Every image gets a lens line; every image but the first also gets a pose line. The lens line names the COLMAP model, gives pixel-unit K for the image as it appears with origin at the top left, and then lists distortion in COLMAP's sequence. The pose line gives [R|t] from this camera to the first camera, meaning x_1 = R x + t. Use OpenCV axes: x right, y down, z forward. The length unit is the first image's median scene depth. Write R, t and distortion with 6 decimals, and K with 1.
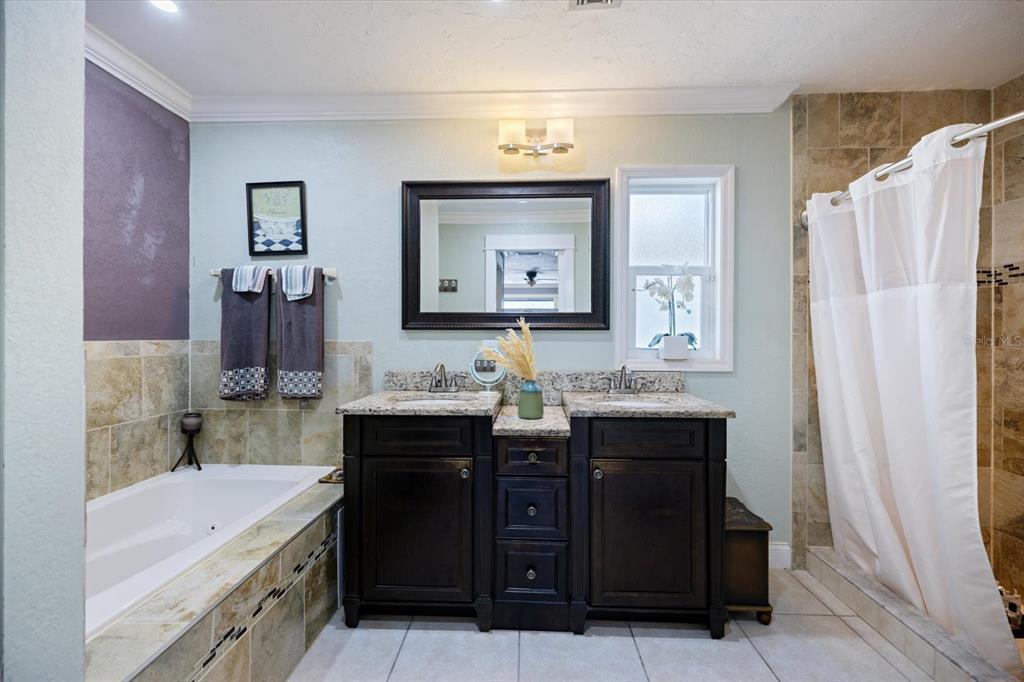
lens RADIAL K [[430.0, 0, 514.1], [0, 430.0, 339.5], [0, 0, 1]] dist [0.007532, -0.001788]
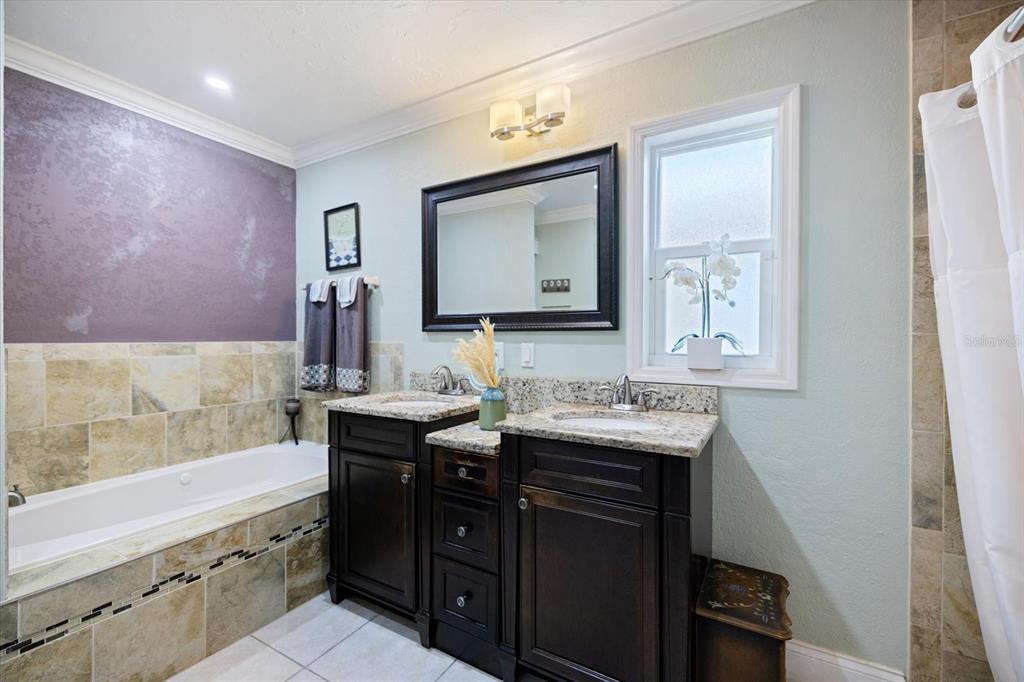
lens RADIAL K [[430.0, 0, 516.0], [0, 430.0, 342.3], [0, 0, 1]] dist [0.007532, -0.001788]
pose [[0.883467, 0.003592, -0.468479, 0.437240], [-0.002103, 0.999991, 0.003700, -0.002269], [0.468488, -0.002283, 0.883467, 0.196998]]
